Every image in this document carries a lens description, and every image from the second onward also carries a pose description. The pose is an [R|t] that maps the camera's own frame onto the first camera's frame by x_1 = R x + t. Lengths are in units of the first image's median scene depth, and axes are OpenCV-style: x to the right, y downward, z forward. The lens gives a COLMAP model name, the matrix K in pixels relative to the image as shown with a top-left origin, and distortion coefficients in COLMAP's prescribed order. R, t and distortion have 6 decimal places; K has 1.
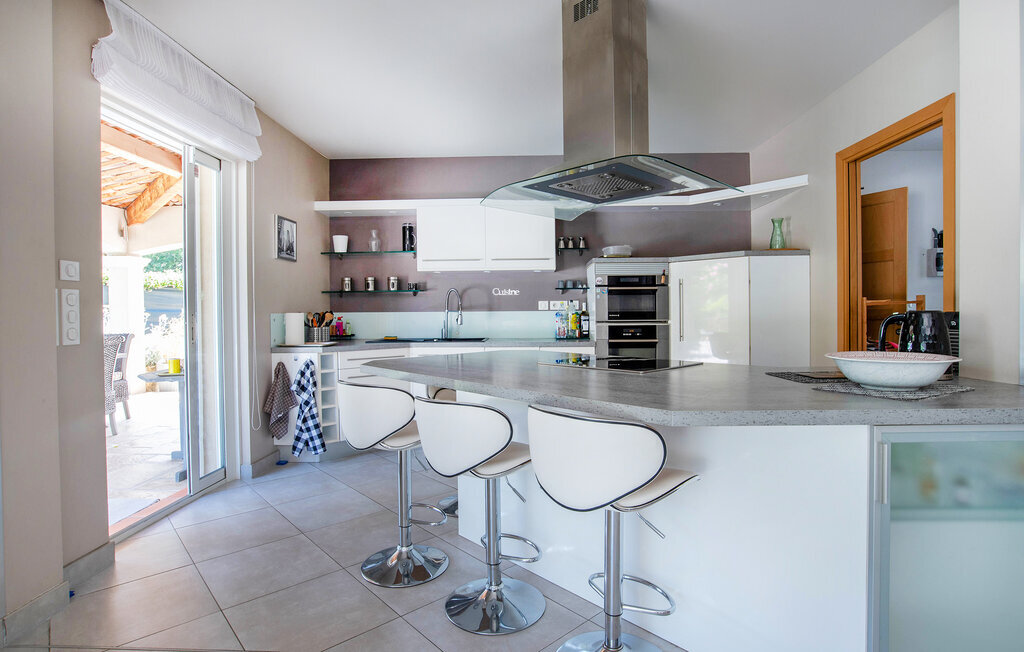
lens RADIAL K [[516.6, 0, 509.3], [0, 516.6, 319.8], [0, 0, 1]] dist [-0.041794, 0.010061]
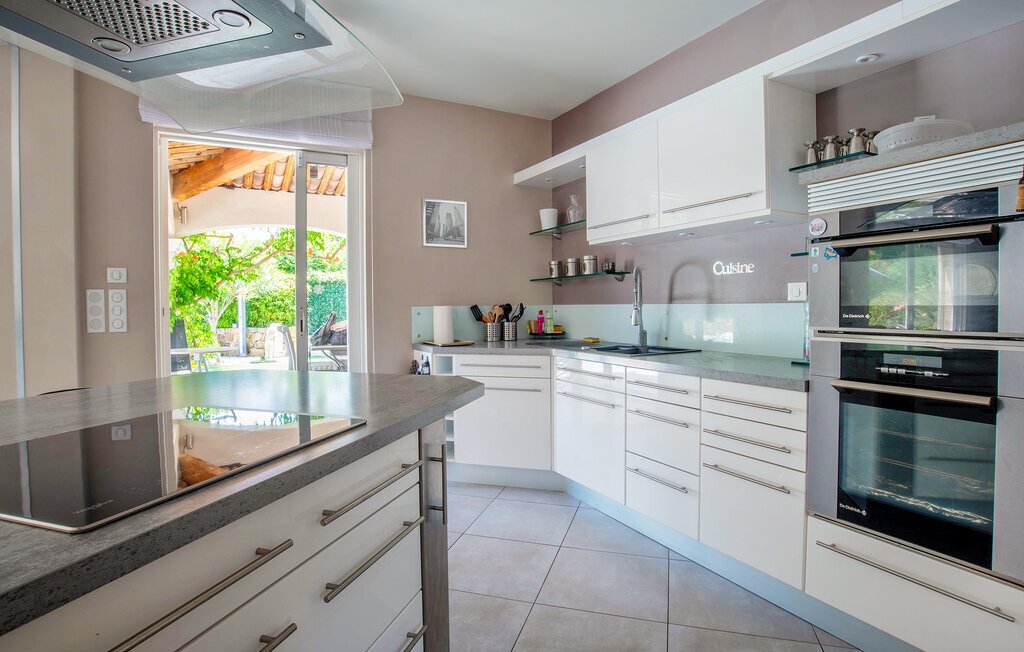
lens RADIAL K [[516.6, 0, 512.0], [0, 516.6, 322.2], [0, 0, 1]] dist [-0.041794, 0.010061]
pose [[0.523083, 0.030123, -0.851749, 0.345866], [-0.009175, 0.999516, 0.029715, -0.011133], [0.852232, -0.007729, 0.523106, 0.535473]]
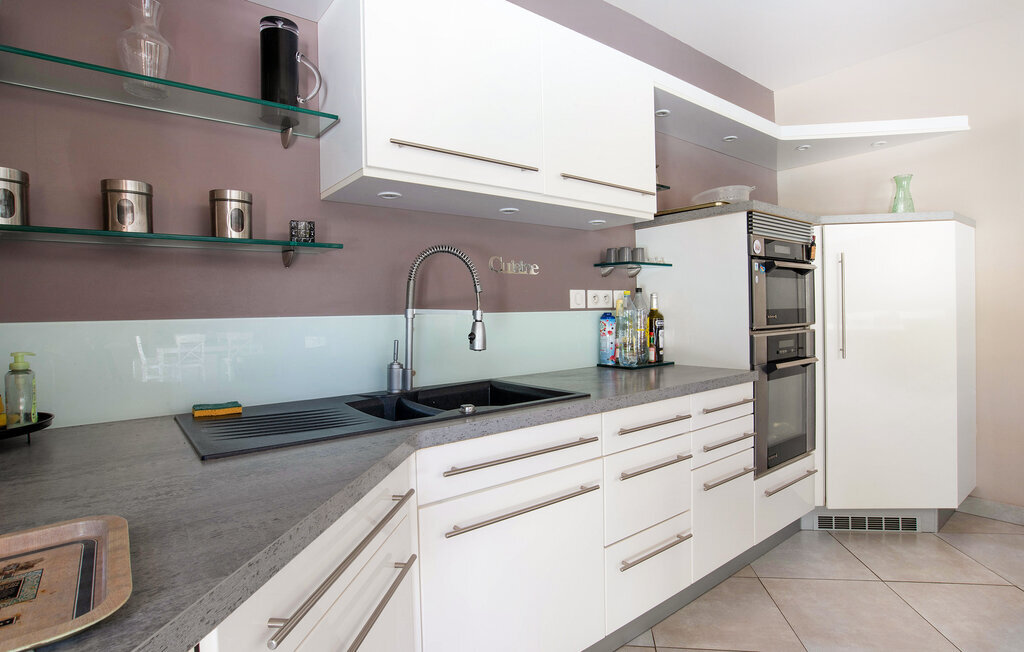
lens RADIAL K [[516.6, 0, 504.0], [0, 516.6, 321.8], [0, 0, 1]] dist [-0.041794, 0.010061]
pose [[0.758573, -0.018497, 0.651325, -0.297624], [0.025646, 0.999670, -0.001478, -0.008208], [-0.651083, 0.017825, 0.758797, 0.706696]]
